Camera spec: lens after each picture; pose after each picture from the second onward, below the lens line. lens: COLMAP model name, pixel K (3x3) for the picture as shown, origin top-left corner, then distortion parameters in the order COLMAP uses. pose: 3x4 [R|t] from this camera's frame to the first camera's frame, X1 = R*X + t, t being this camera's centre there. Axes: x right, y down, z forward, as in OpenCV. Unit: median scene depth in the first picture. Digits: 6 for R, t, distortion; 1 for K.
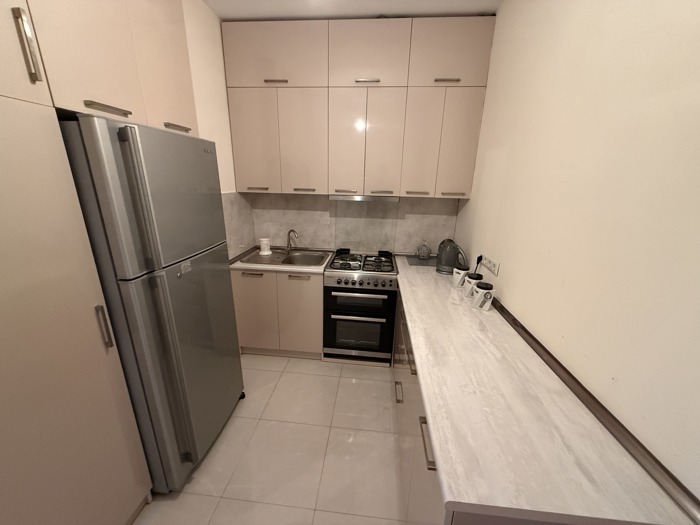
lens RADIAL K [[279.0, 0, 351.1], [0, 279.0, 259.4], [0, 0, 1]] dist [-0.000574, 0.000015]
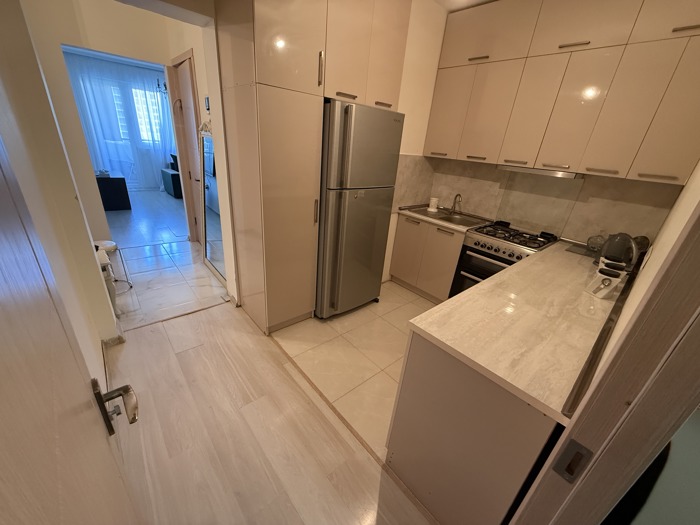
lens RADIAL K [[283.9, 0, 348.8], [0, 283.9, 259.1], [0, 0, 1]] dist [-0.001910, -0.000188]
pose [[0.719256, 0.299579, -0.626836, 0.309811], [-0.258787, 0.952850, 0.158447, 0.090752], [0.644748, 0.048253, 0.762871, -0.176396]]
